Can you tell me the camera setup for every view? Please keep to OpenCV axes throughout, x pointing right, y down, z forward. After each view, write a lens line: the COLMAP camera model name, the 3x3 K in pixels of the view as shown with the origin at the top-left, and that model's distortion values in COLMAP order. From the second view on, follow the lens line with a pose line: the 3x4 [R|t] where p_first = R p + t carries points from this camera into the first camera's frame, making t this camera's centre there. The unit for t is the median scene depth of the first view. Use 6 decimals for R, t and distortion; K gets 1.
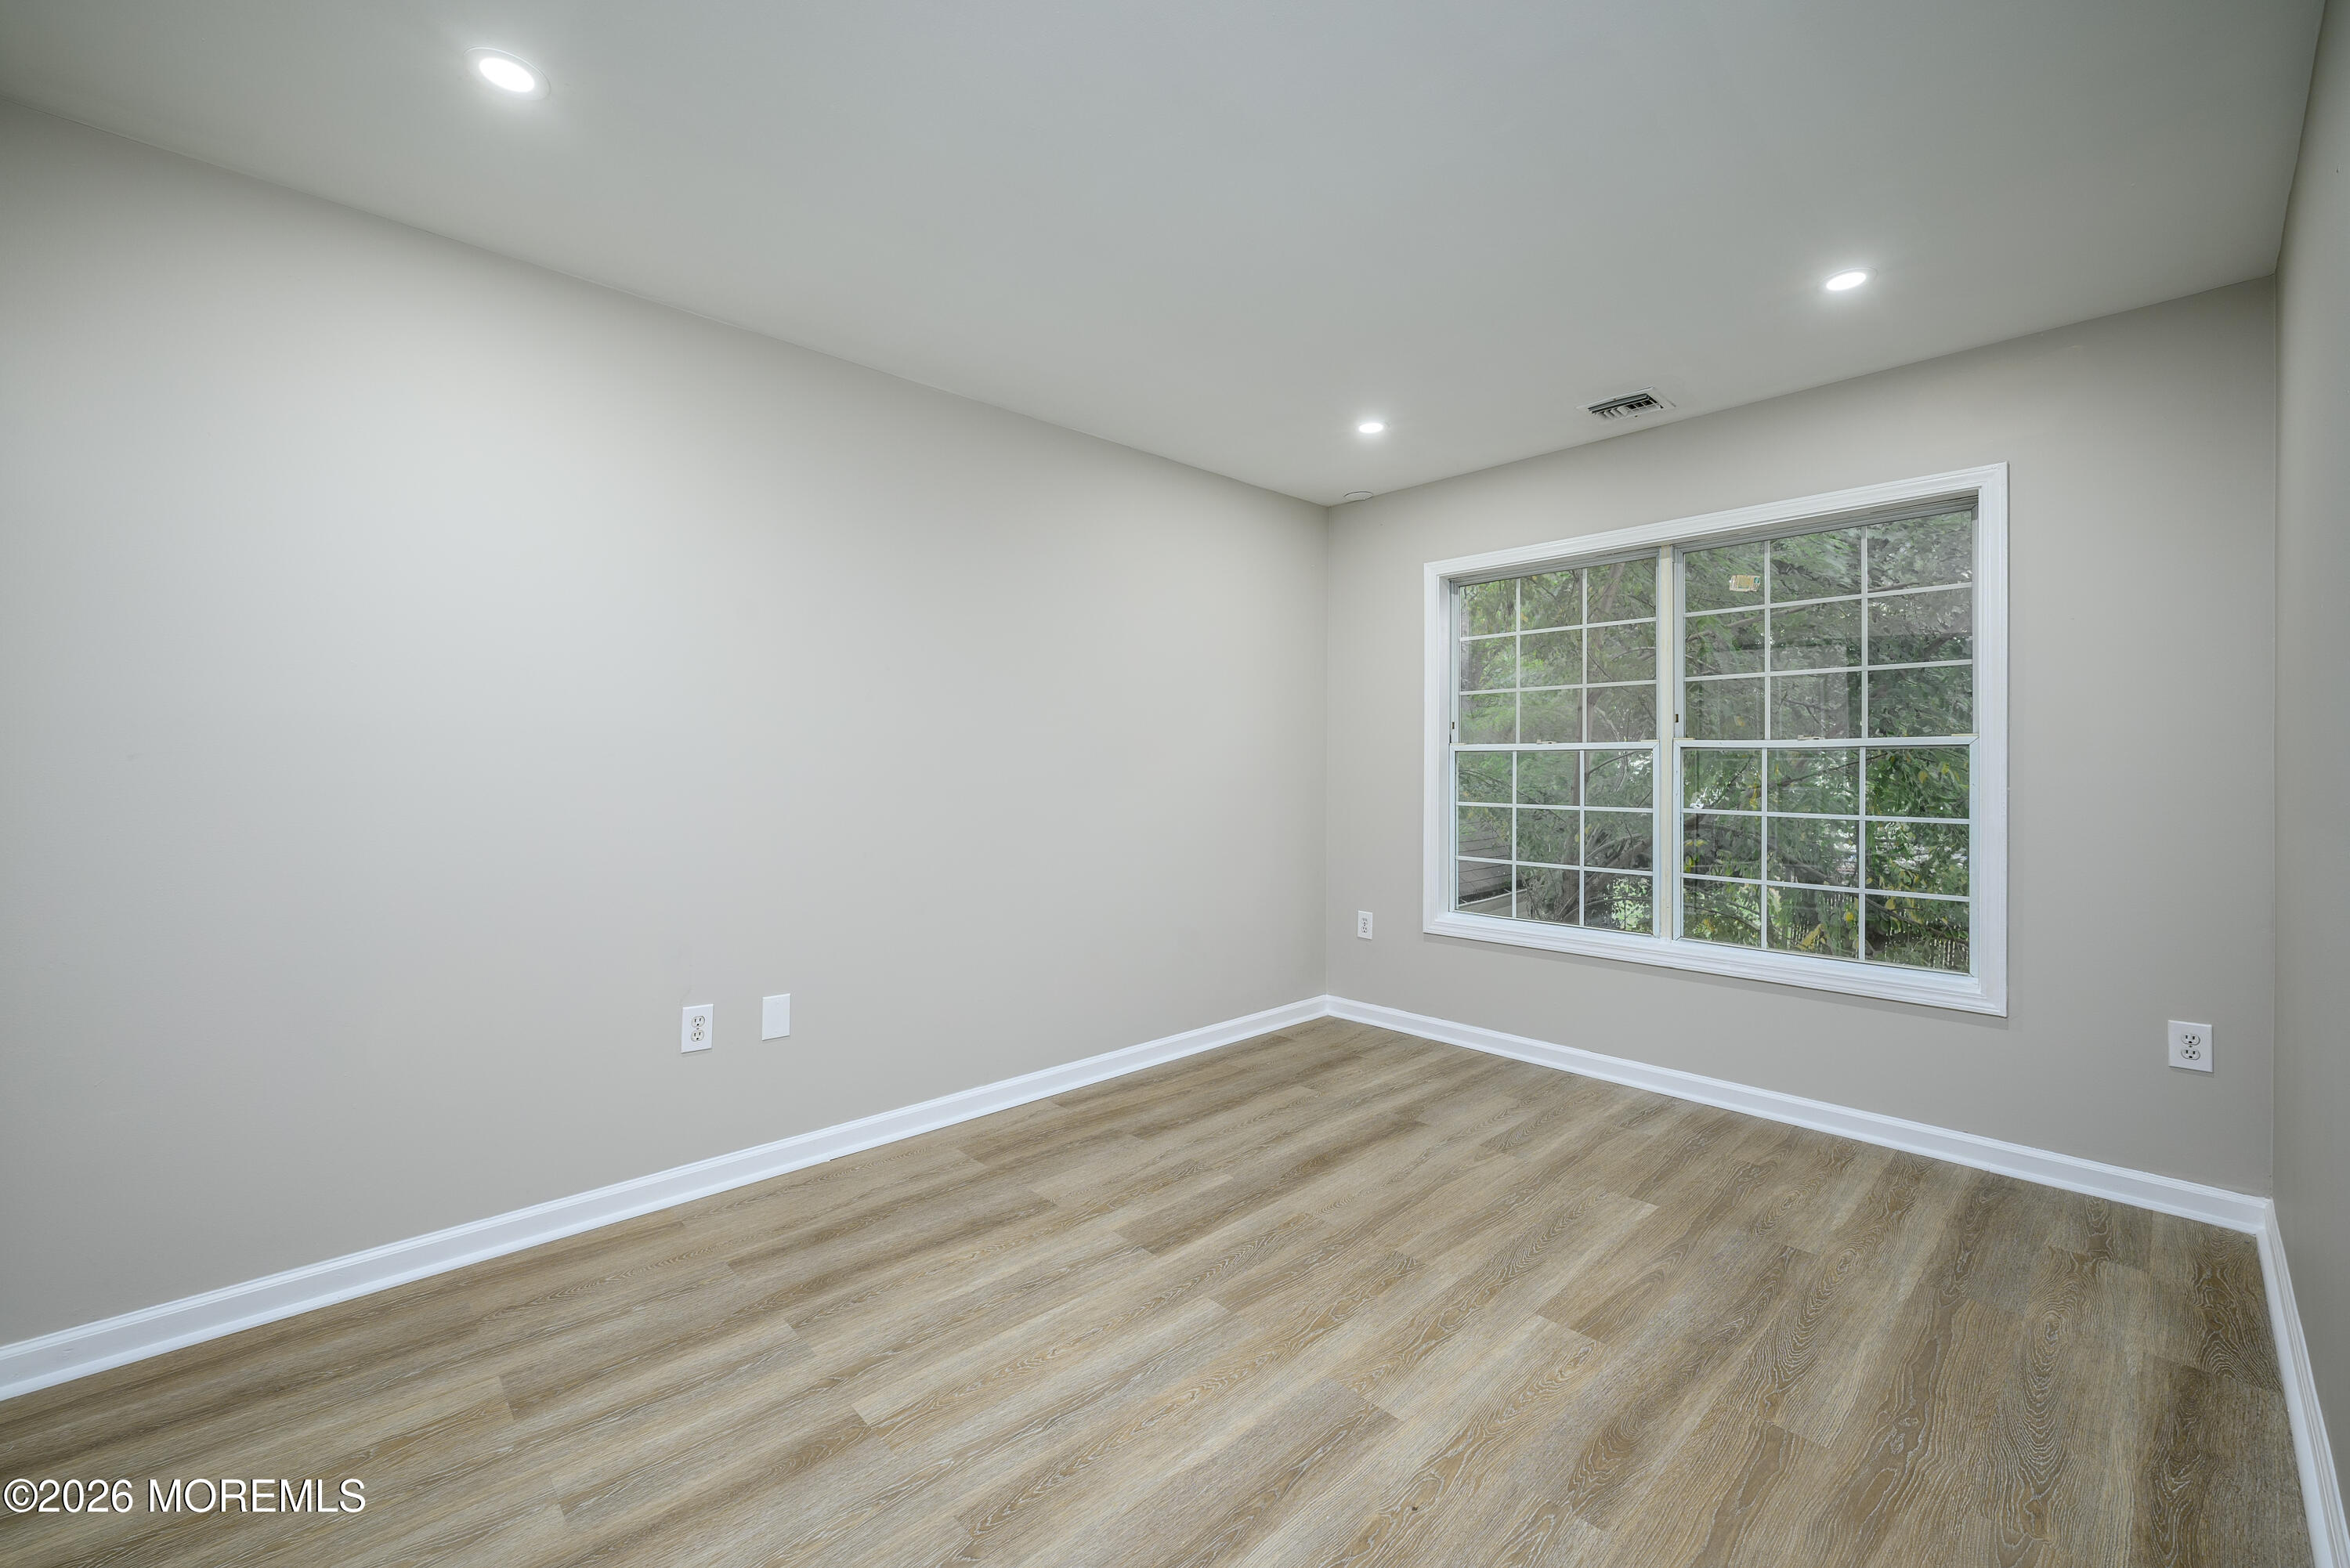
lens RADIAL K [[948.1, 0, 1178.5], [0, 948.1, 774.4], [0, 0, 1]] dist [0.001411, -0.000076]
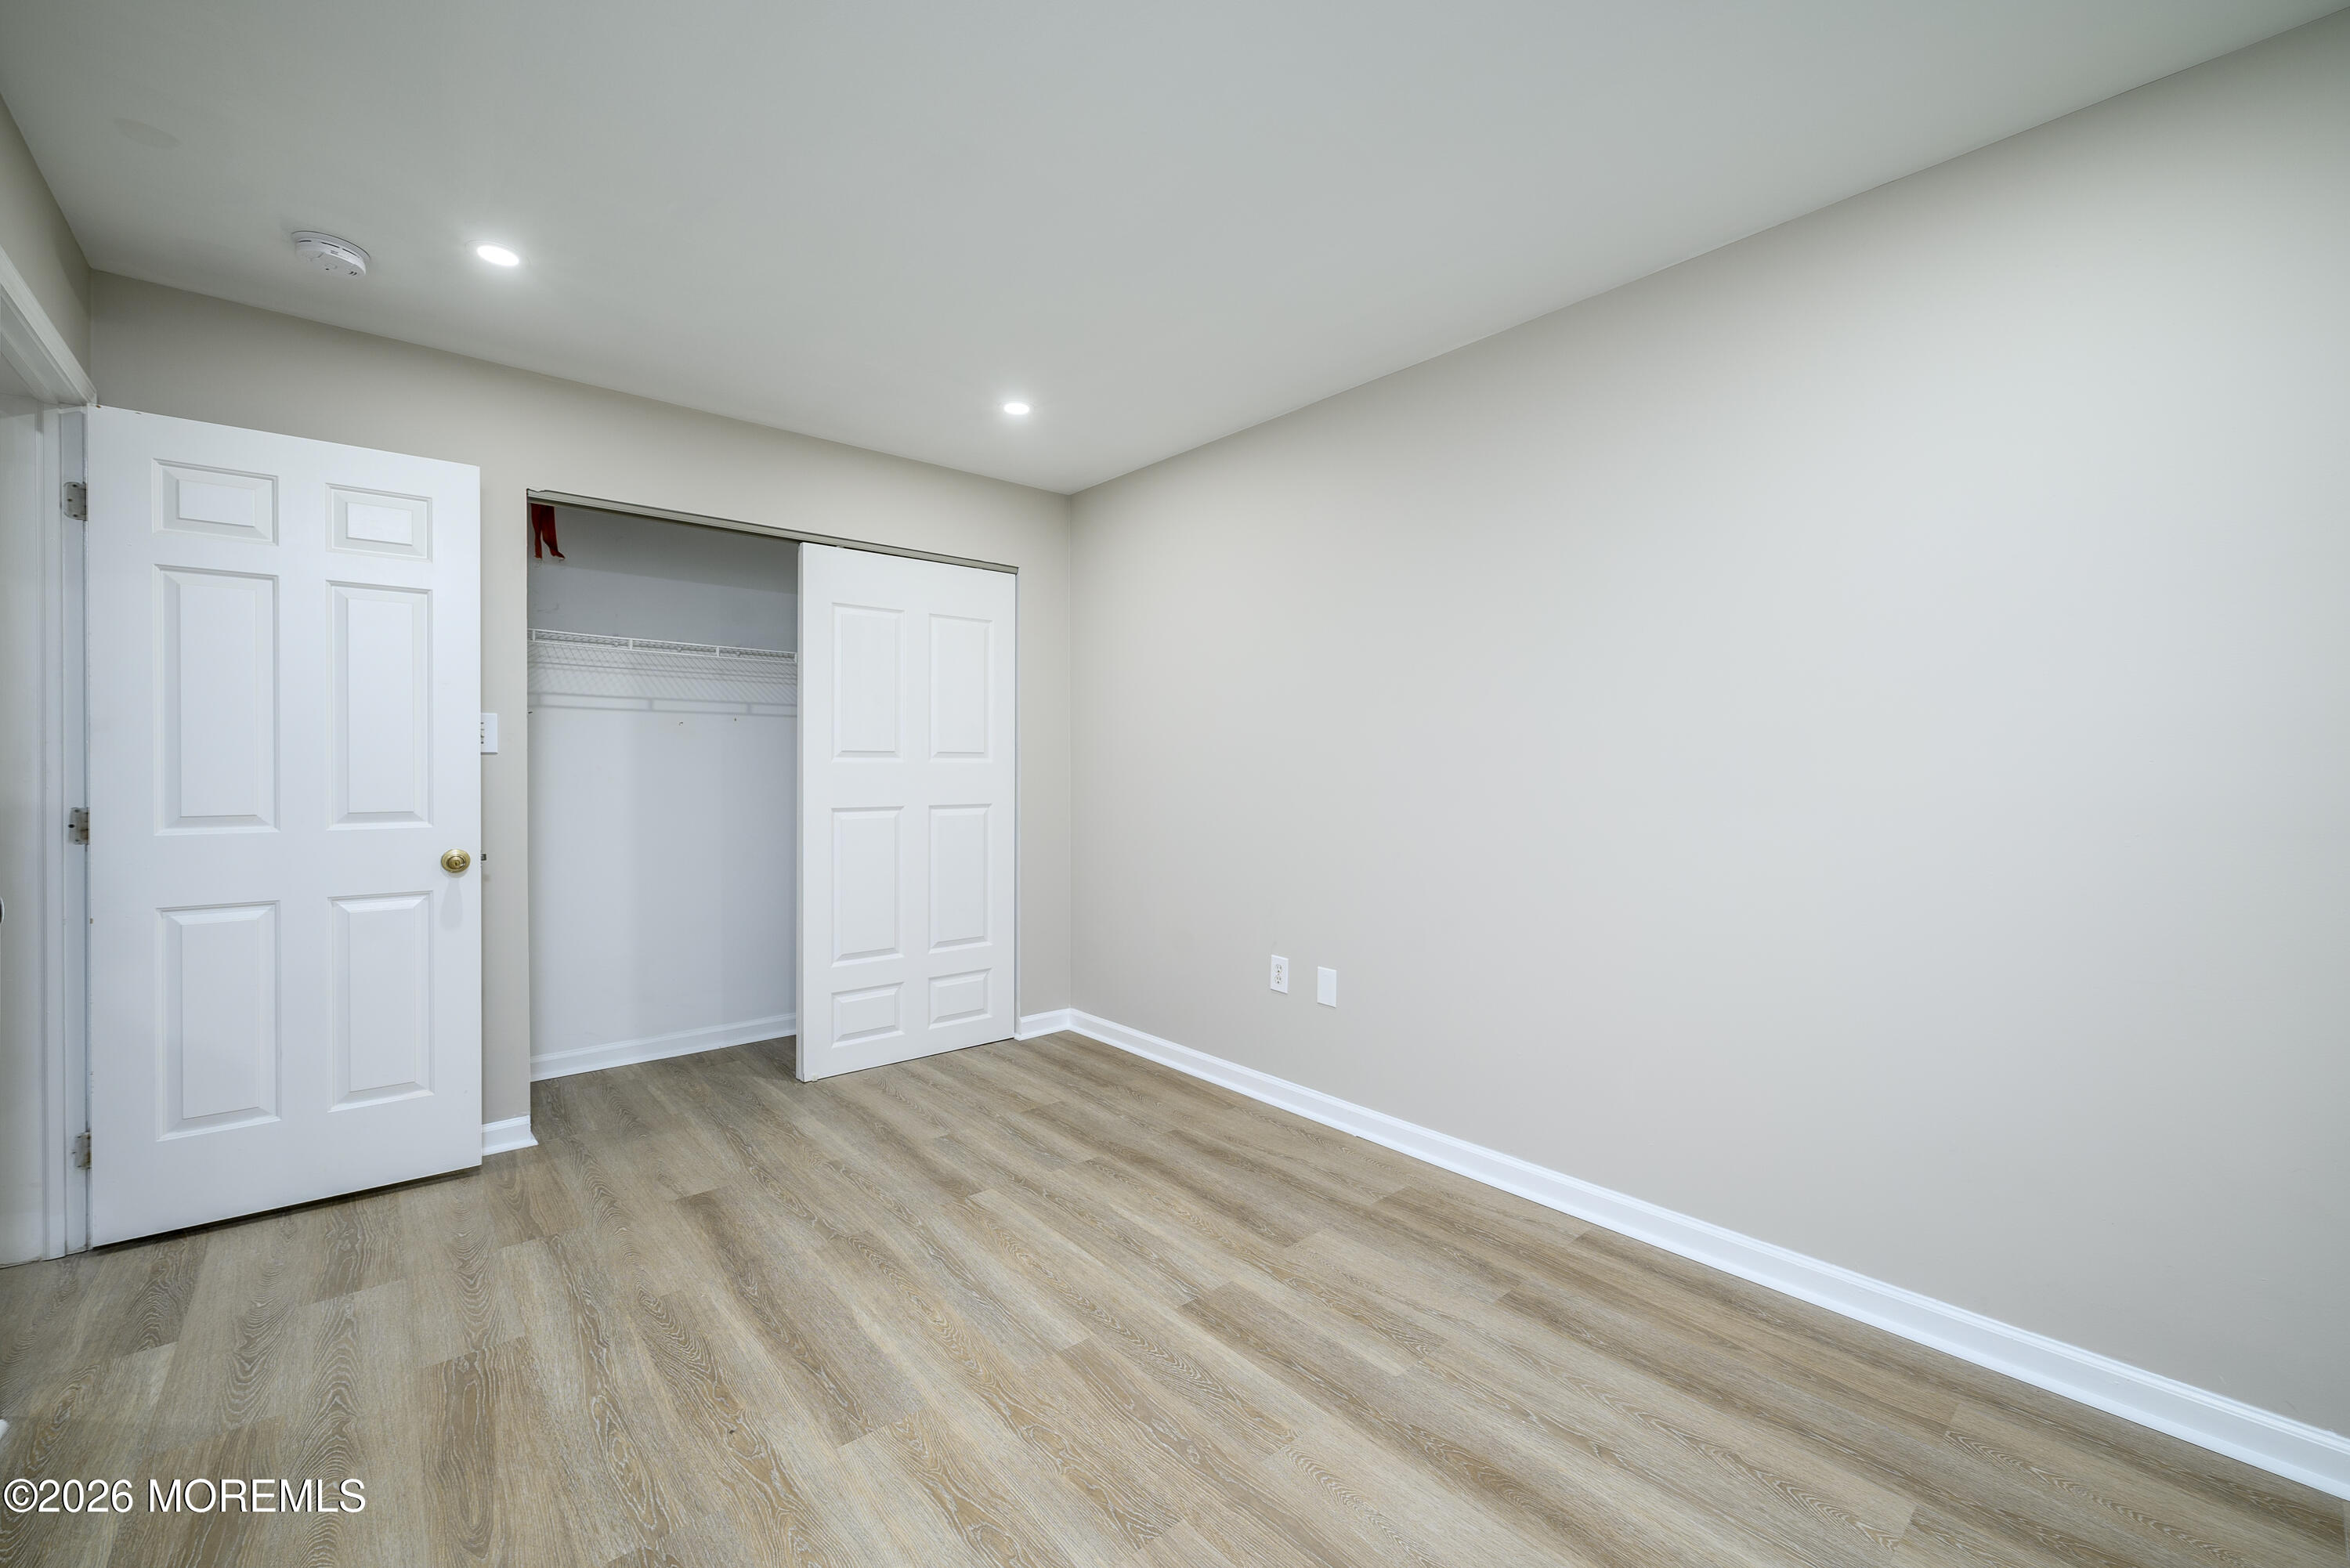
lens RADIAL K [[948.1, 0, 1169.7], [0, 948.1, 780.1], [0, 0, 1]] dist [0.001411, -0.000076]
pose [[-0.053733, 0.008147, -0.998522, 0.887681], [-0.009192, 0.999920, 0.008653, -0.005568], [0.998513, 0.009643, -0.053653, 1.045376]]
